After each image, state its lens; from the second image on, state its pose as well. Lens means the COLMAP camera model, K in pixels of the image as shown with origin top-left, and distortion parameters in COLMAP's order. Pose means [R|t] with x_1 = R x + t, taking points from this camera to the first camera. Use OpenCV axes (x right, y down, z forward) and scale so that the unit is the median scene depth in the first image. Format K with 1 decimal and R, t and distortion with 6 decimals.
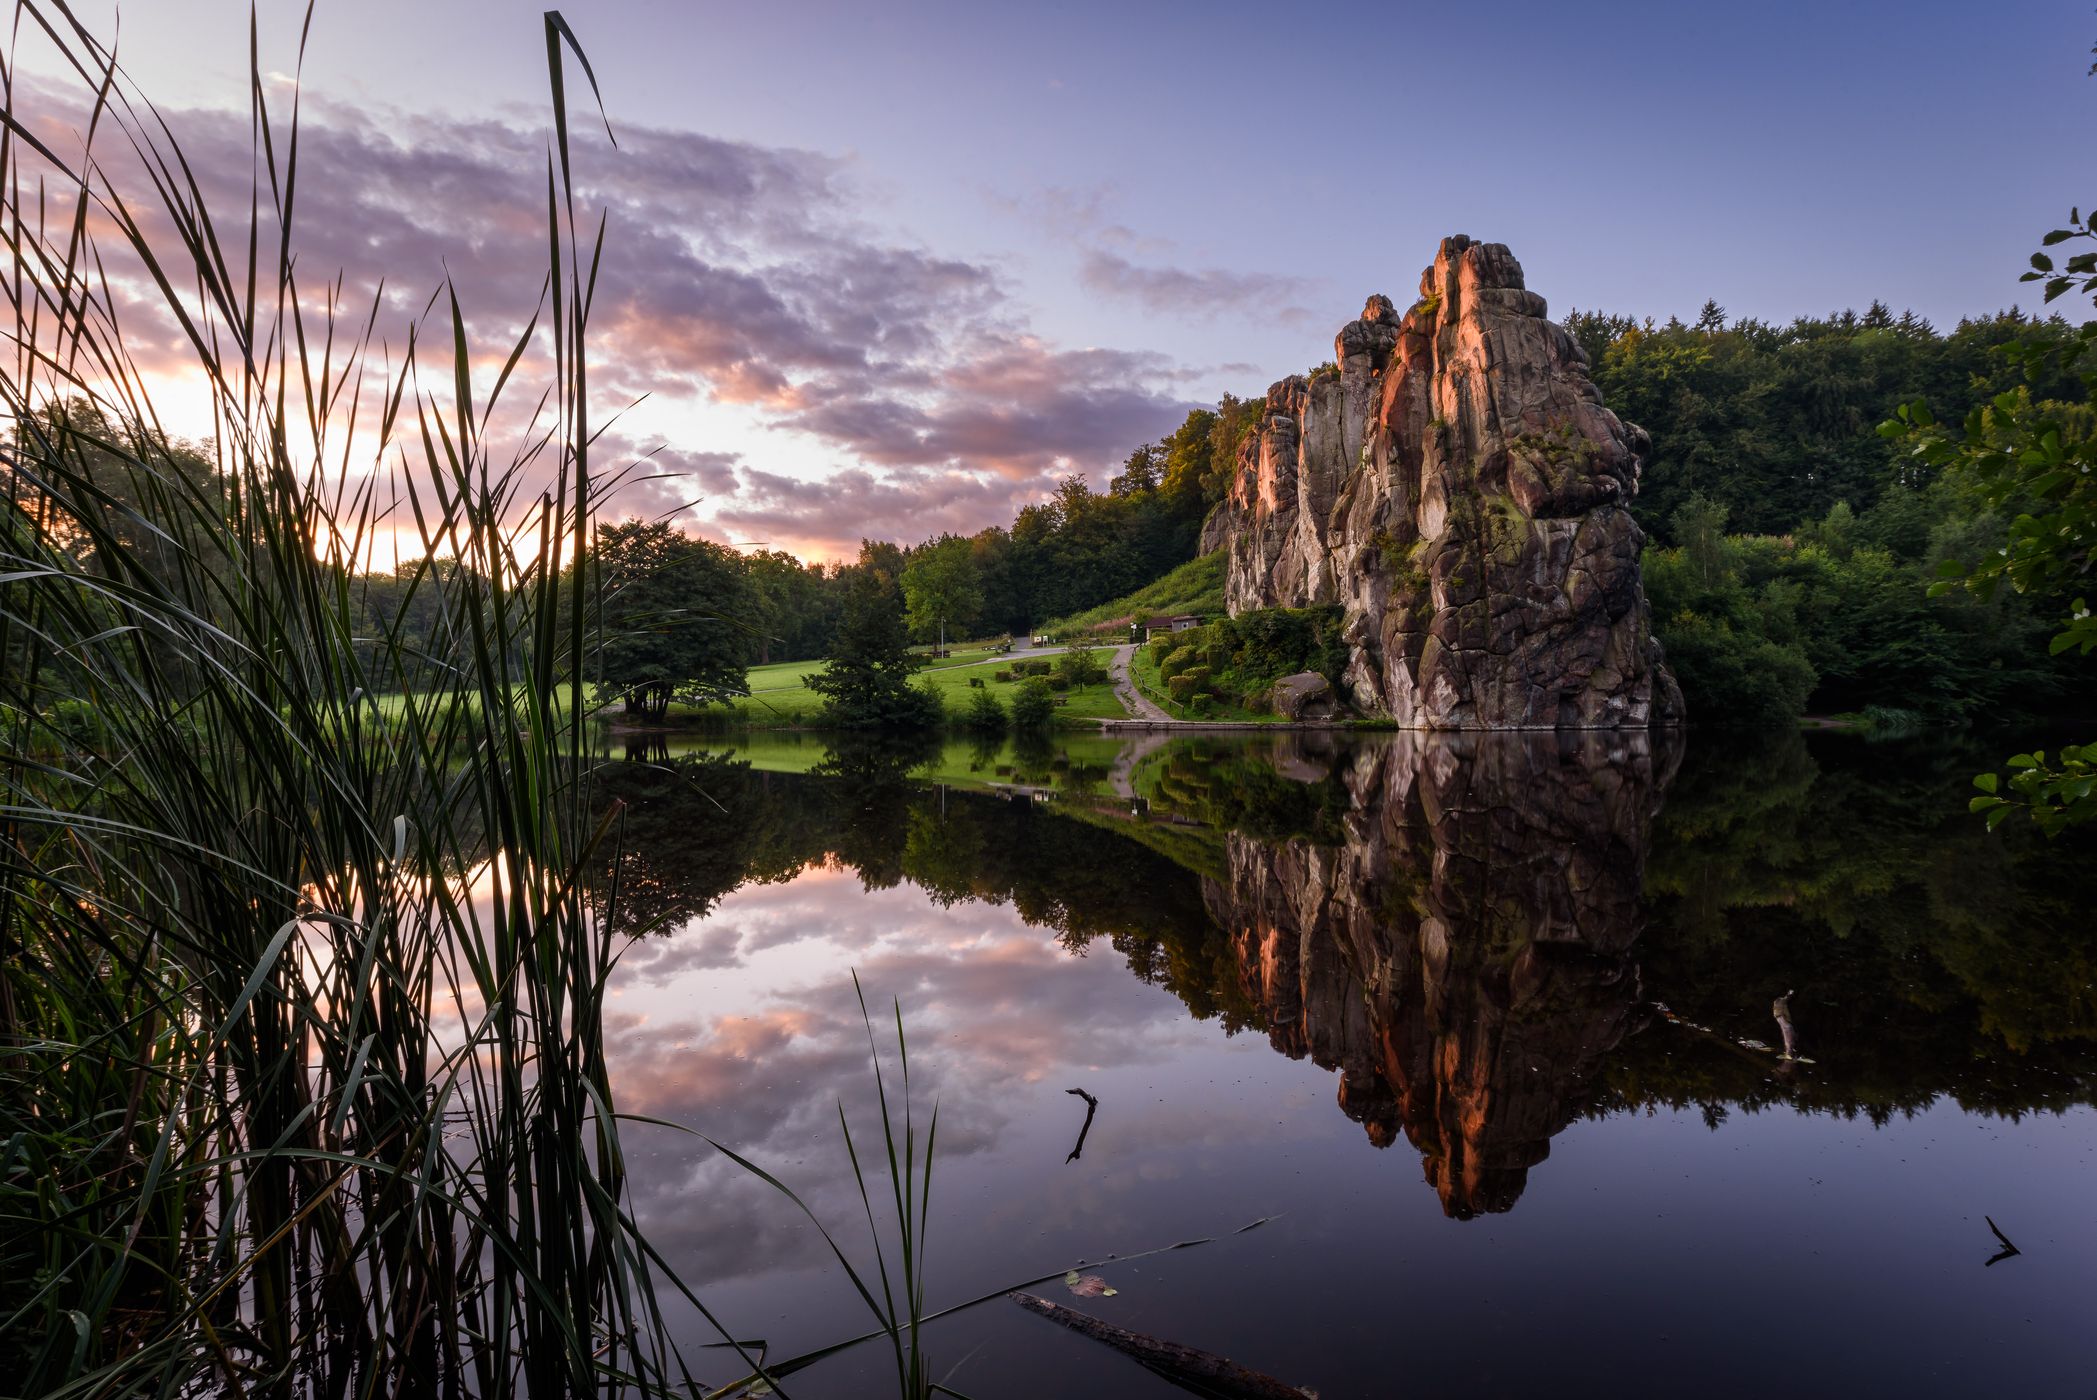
lens RADIAL K [[1056.1, 0, 1048.5], [0, 1056.1, 700.0], [0, 0, 1]] dist [0.031485, -0.000262]
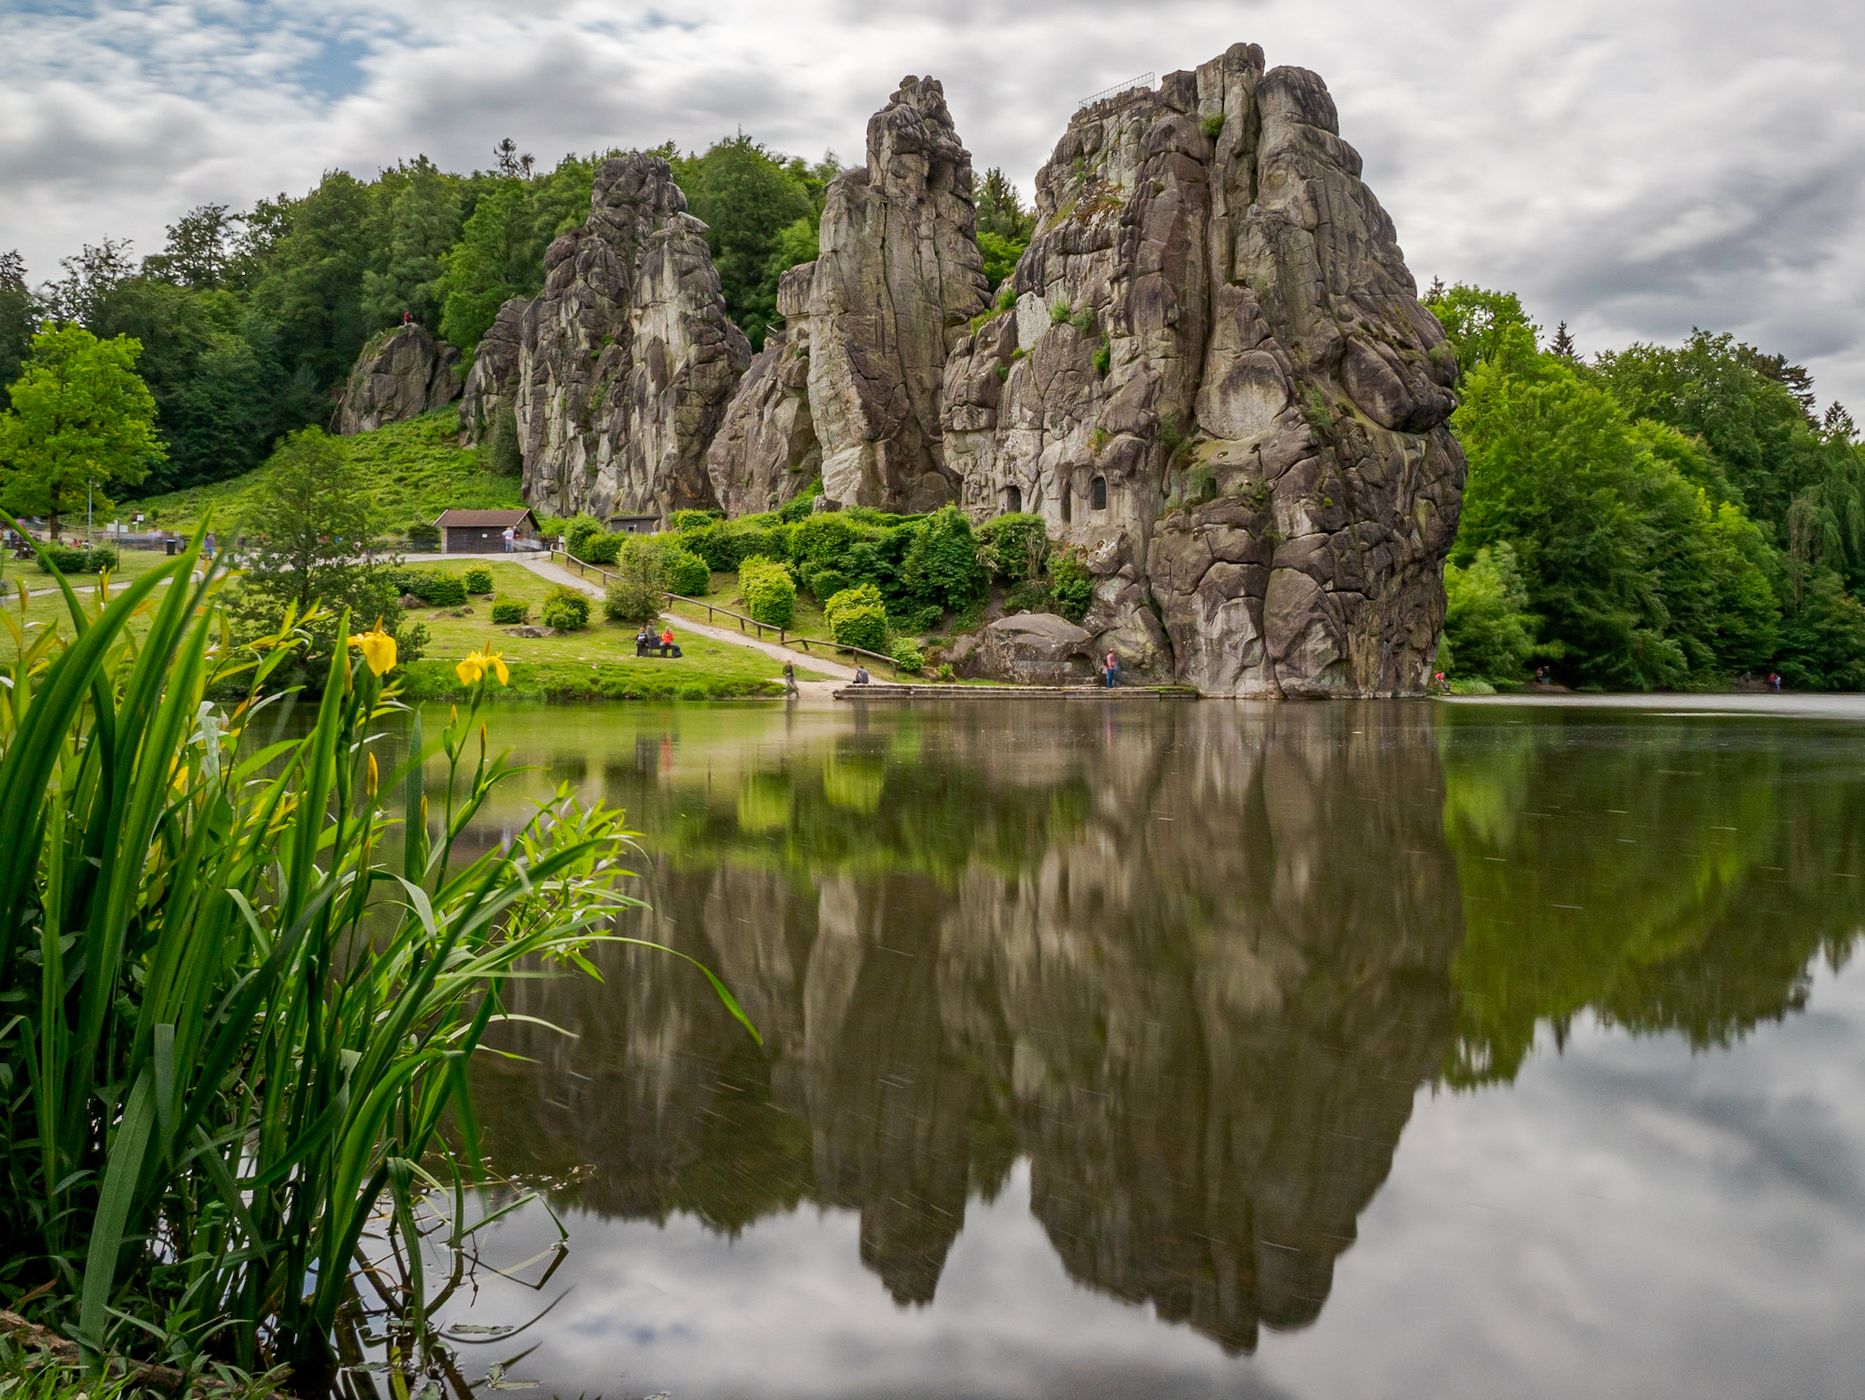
lens RADIAL K [[1561.6, 0, 1051.0], [0, 1561.6, 645.9], [0, 0, 1]] dist [-0.049072, 0.004269]
pose [[0.737586, 0.020517, 0.674941, -0.470742], [-0.013908, 0.999788, -0.015193, 0.010015], [-0.675110, 0.001819, 0.737715, 0.298640]]
